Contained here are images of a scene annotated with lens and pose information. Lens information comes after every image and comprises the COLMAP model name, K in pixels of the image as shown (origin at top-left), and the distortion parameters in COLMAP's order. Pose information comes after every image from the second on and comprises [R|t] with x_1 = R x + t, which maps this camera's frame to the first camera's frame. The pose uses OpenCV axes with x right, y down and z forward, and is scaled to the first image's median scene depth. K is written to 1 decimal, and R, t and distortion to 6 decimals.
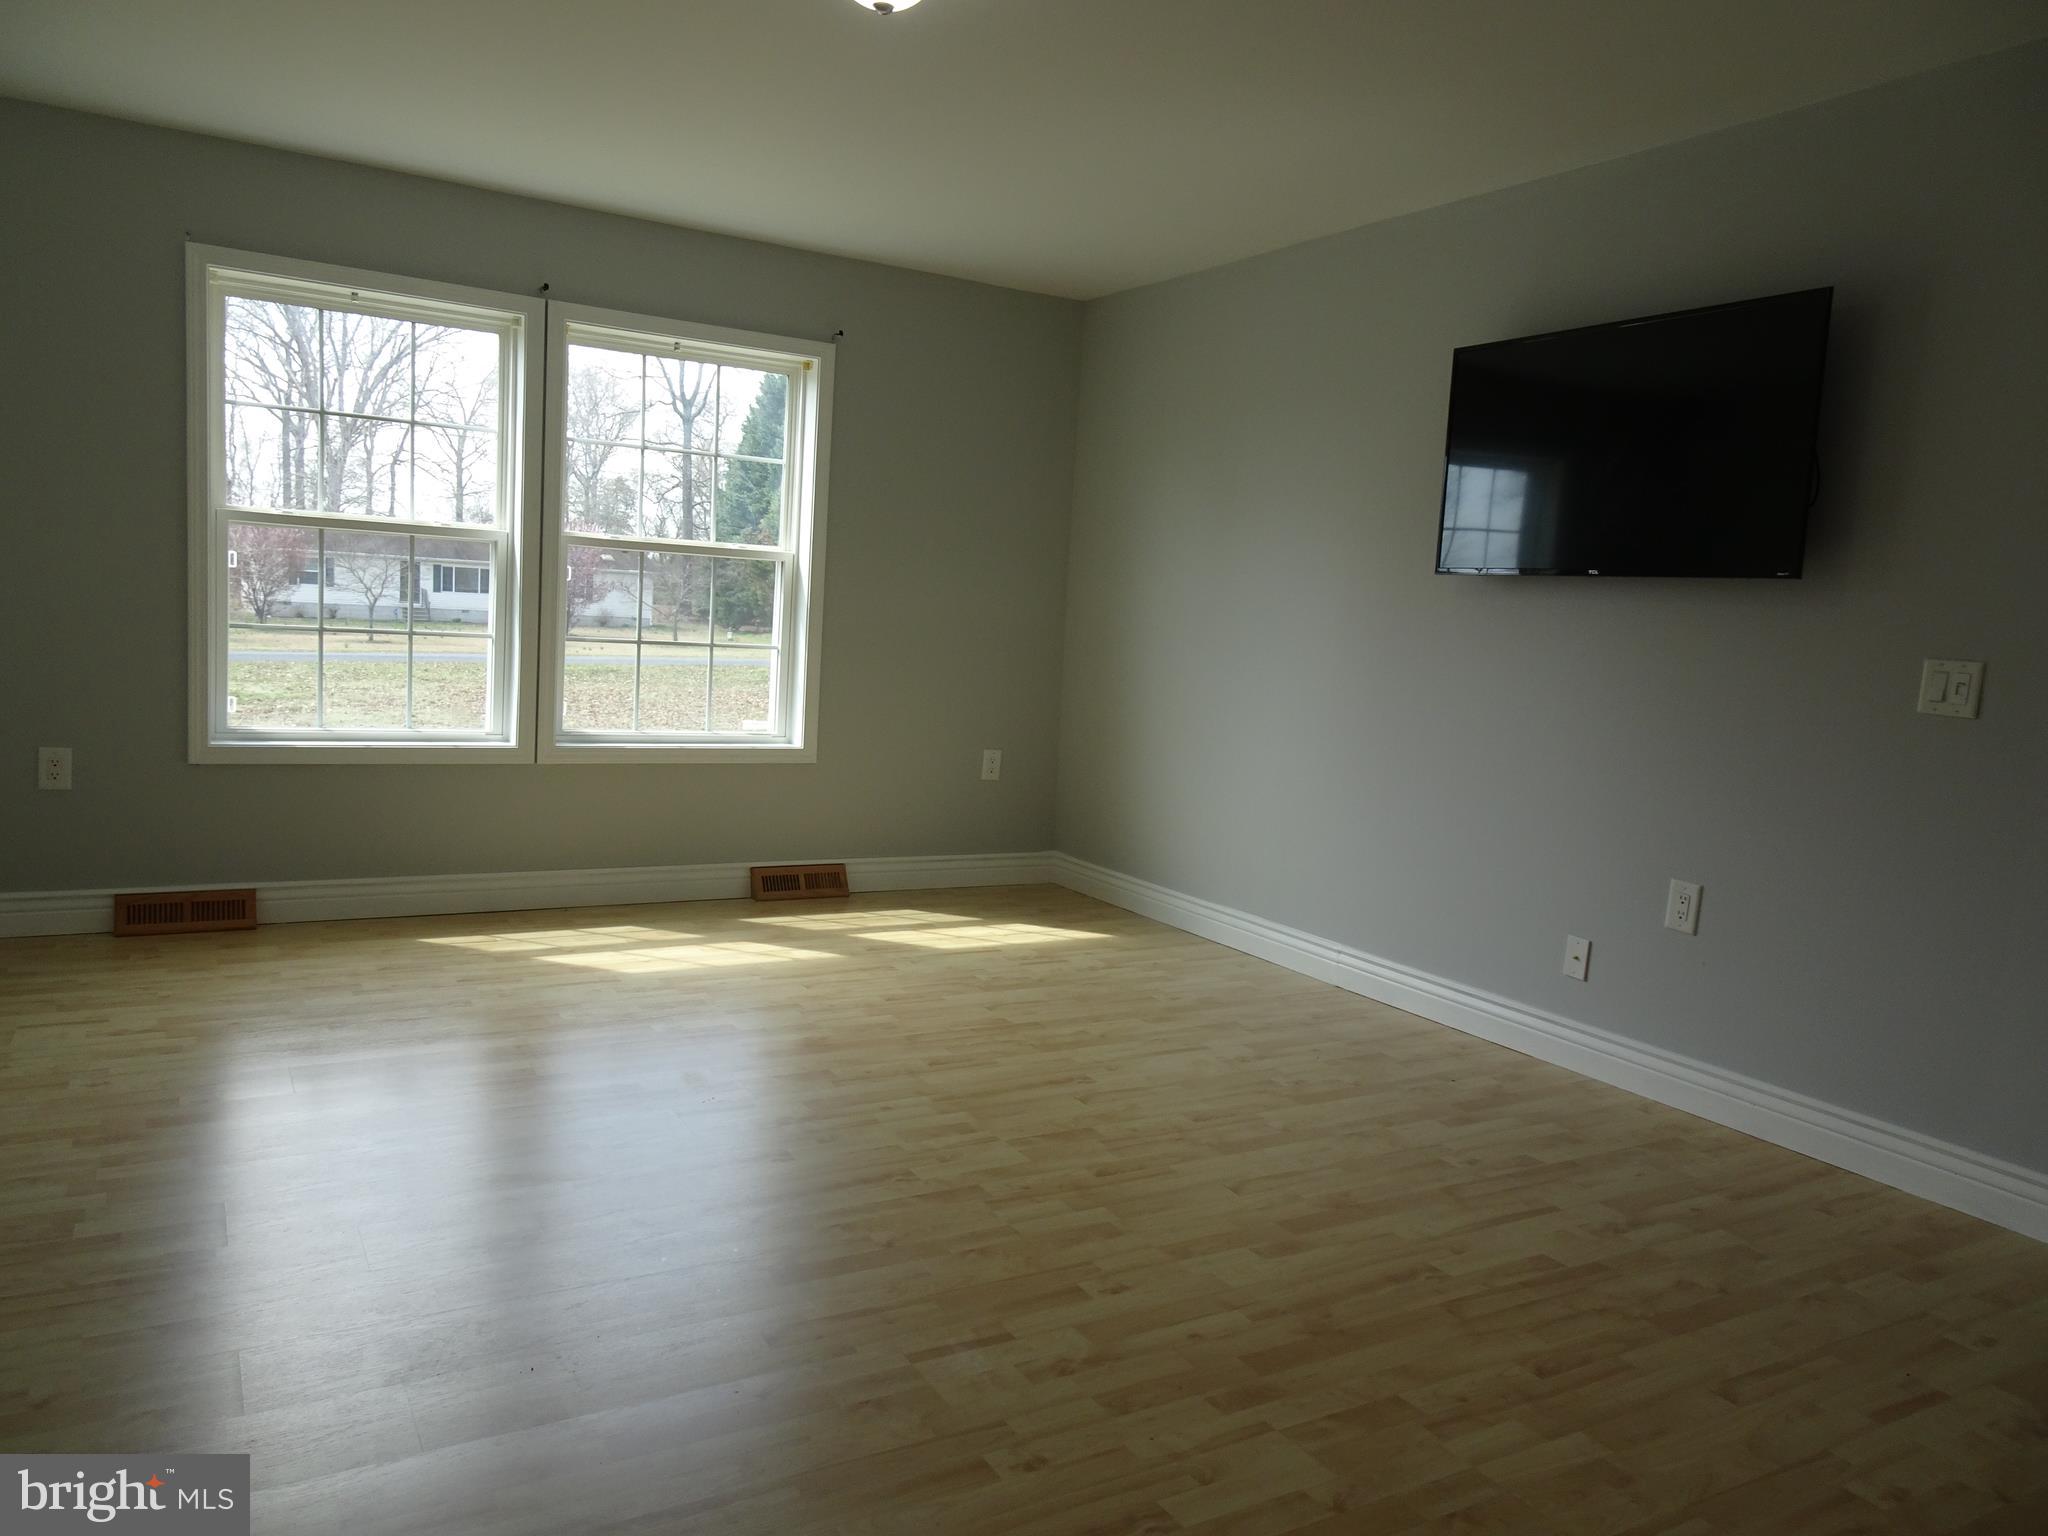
lens RADIAL K [[1460.7, 0, 1019.0], [0, 1460.7, 764.0], [0, 0, 1]] dist [0.010783, 0.005429]
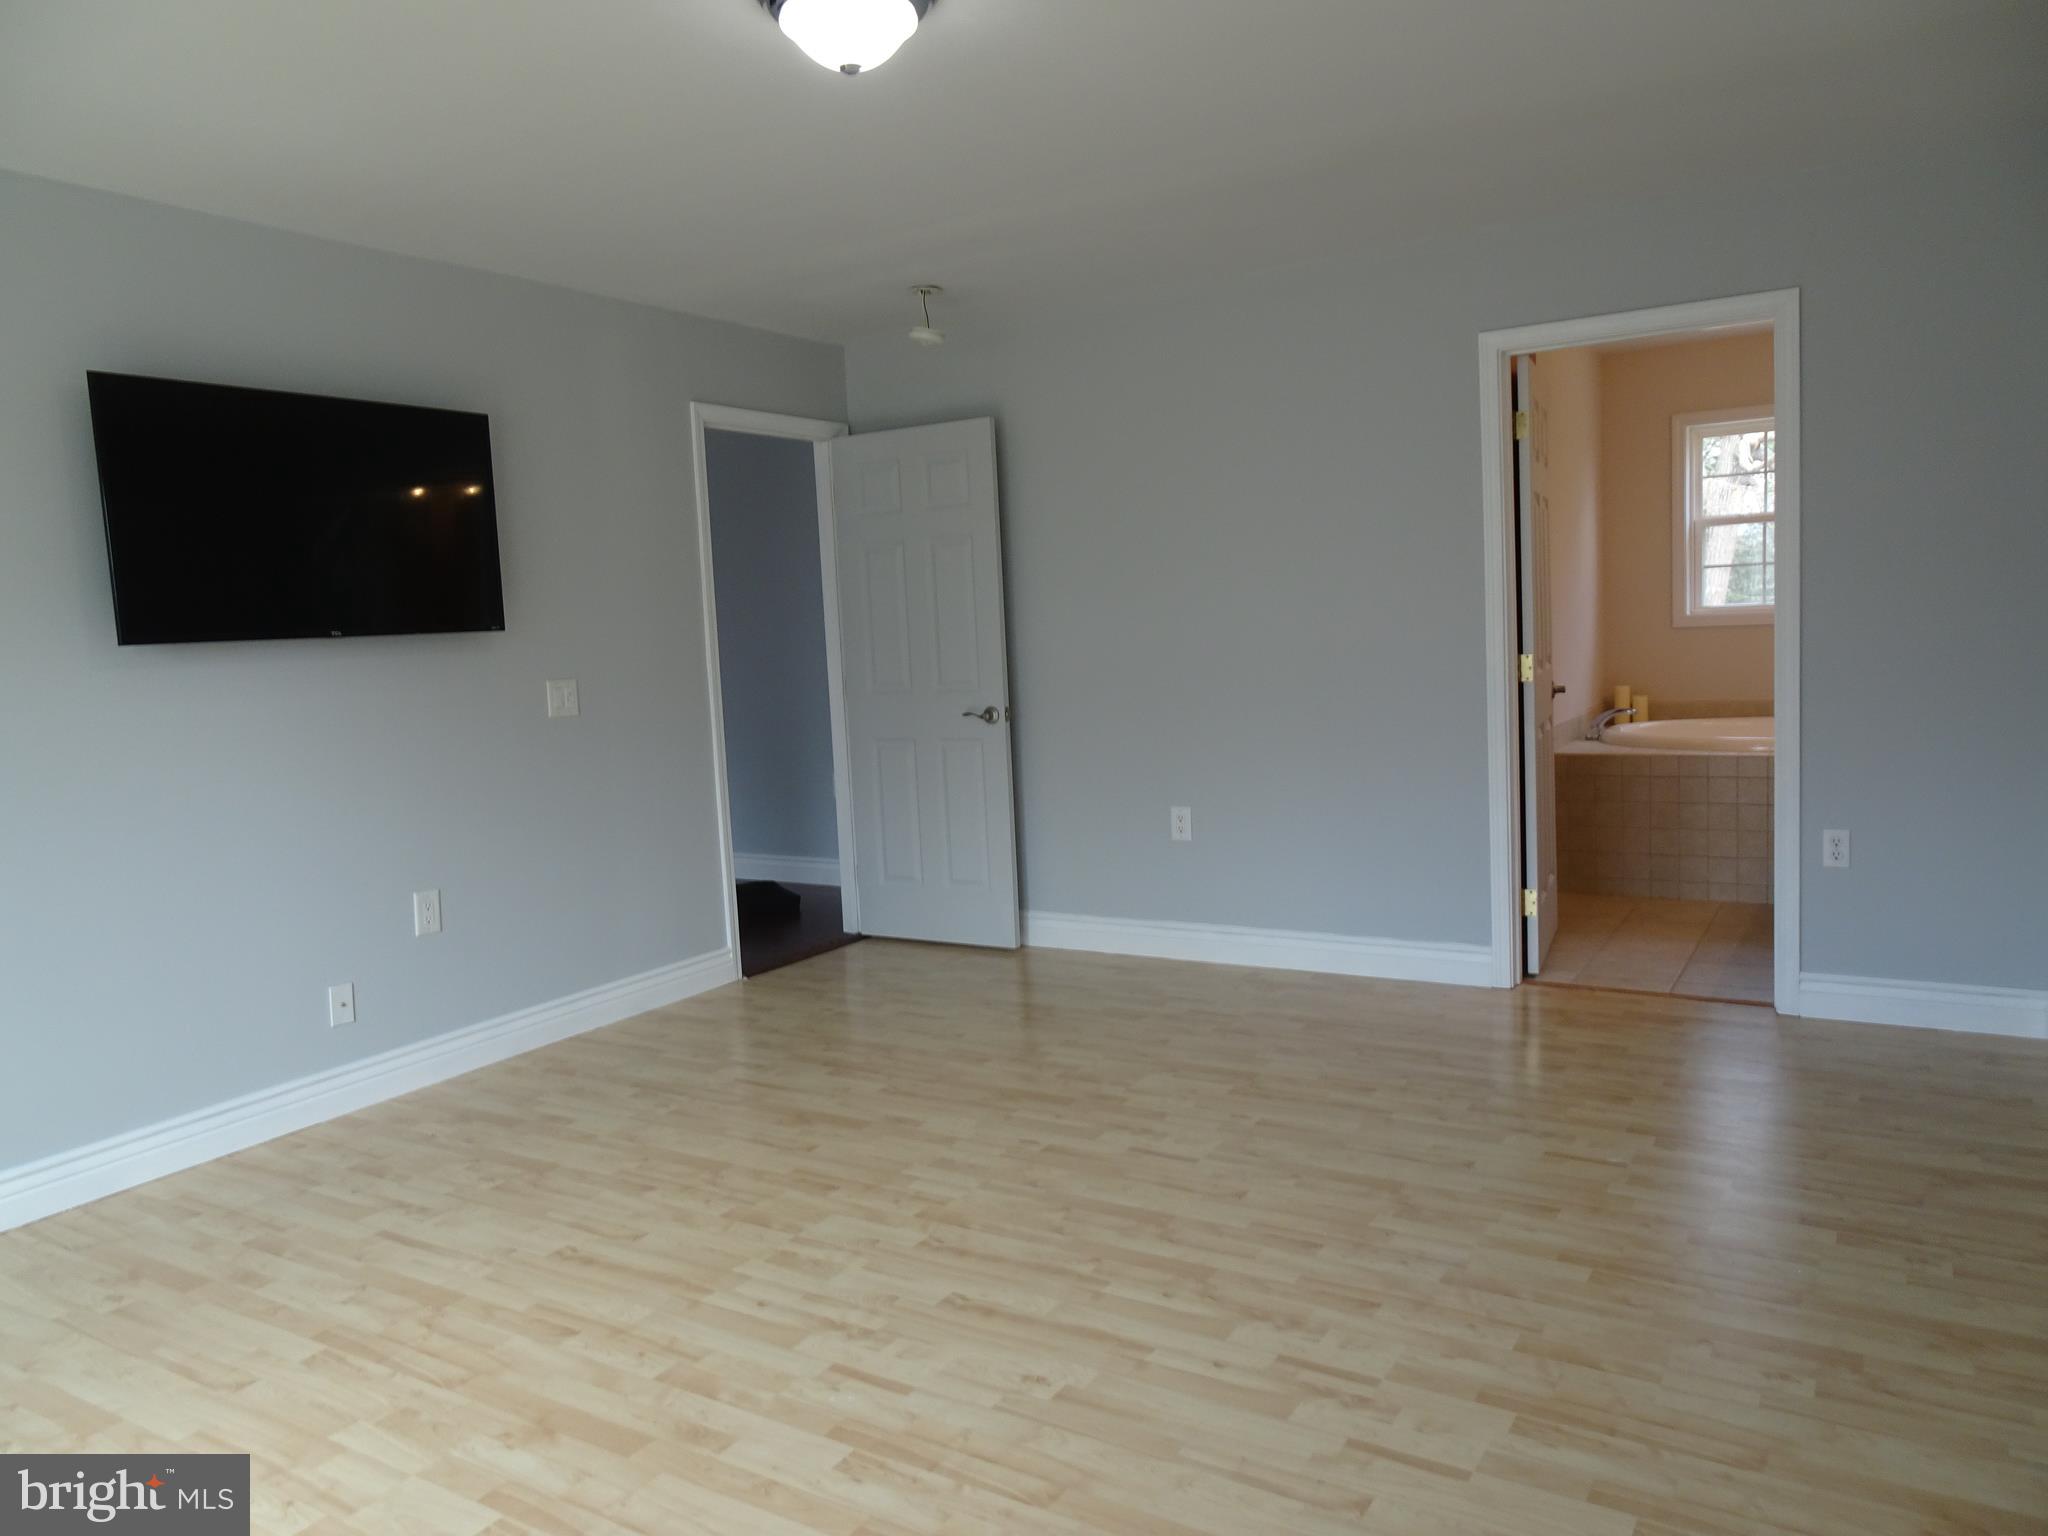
lens RADIAL K [[1460.7, 0, 1019.5], [0, 1460.7, 770.3], [0, 0, 1]] dist [0.010783, 0.005429]
pose [[-0.462286, -0.128455, 0.877377, -0.811472], [0.116059, 0.972175, 0.203485, -0.205091], [-0.879103, 0.195896, -0.434515, 1.110985]]
